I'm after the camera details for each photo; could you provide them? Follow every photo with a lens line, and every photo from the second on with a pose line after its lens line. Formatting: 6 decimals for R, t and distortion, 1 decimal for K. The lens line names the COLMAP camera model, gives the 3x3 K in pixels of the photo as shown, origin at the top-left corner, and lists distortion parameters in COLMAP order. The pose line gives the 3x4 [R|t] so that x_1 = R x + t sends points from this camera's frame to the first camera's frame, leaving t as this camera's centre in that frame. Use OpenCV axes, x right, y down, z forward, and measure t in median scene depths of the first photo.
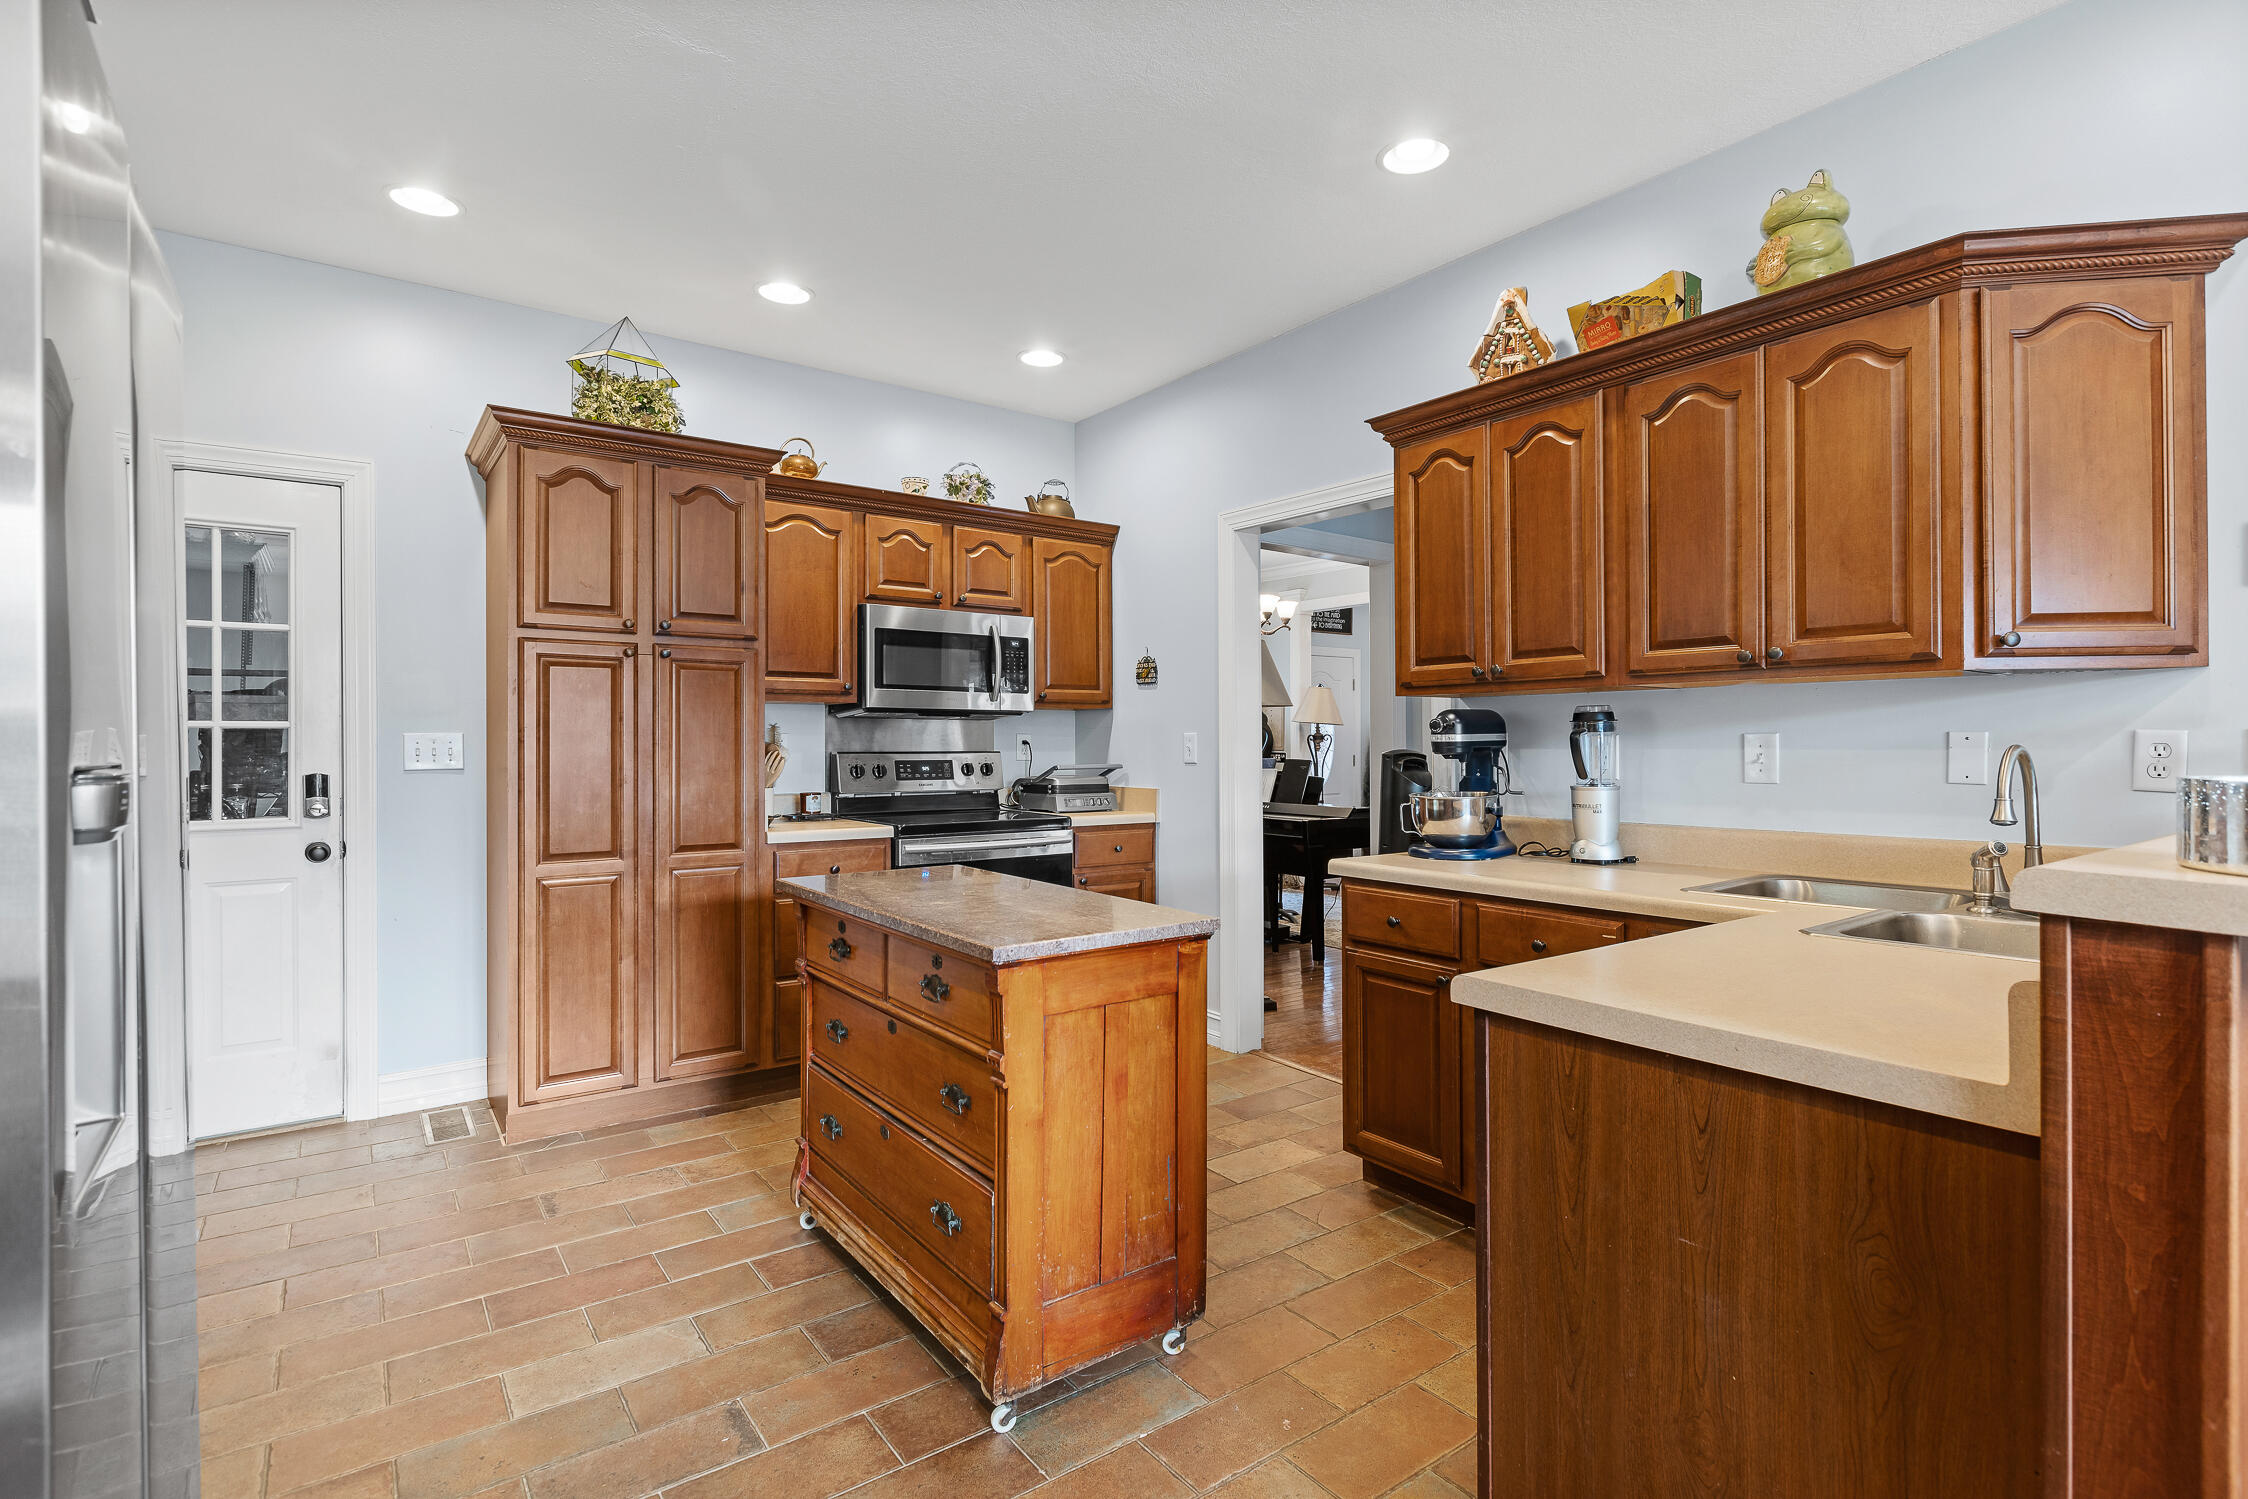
lens RADIAL K [[1089.0, 0, 1137.3], [0, 1089.0, 748.2], [0, 0, 1]] dist [-0.004145, -0.000231]
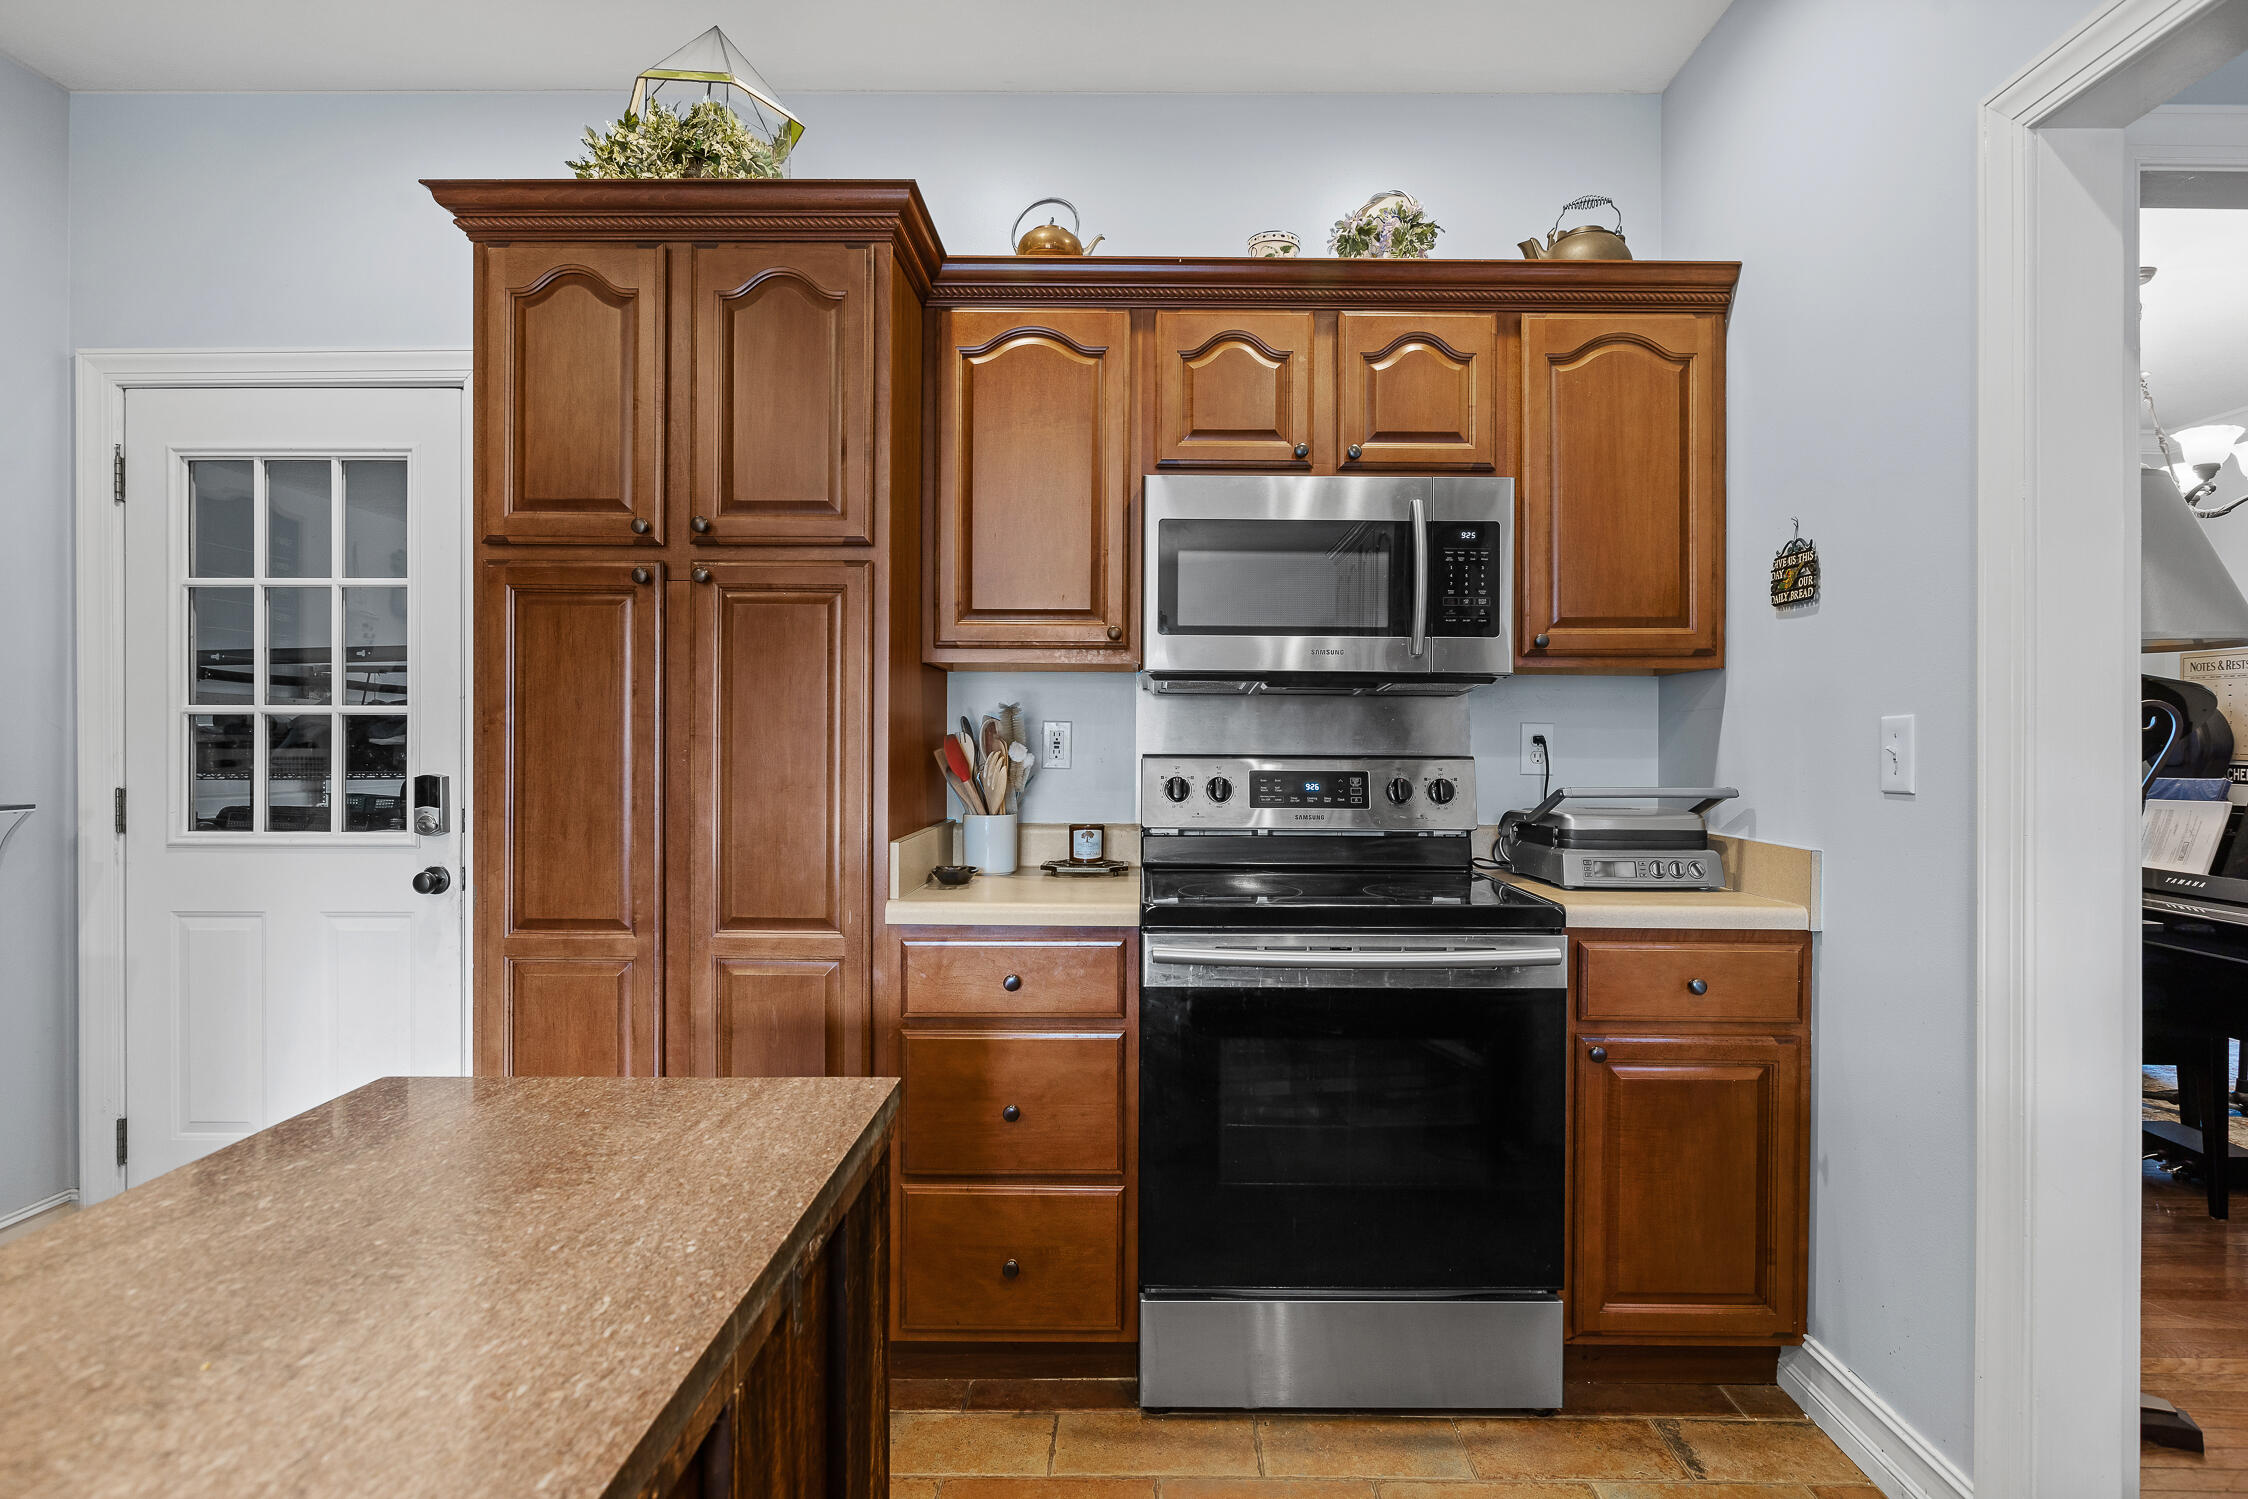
lens RADIAL K [[1139.0, 0, 1143.4], [0, 1139.0, 749.5], [0, 0, 1]] dist [-0.003453, -0.003020]
pose [[0.795485, 0.008096, -0.605919, 0.079420], [-0.009669, 0.999953, 0.000667, 0.000558], [0.605896, 0.005328, 0.795526, 0.507248]]
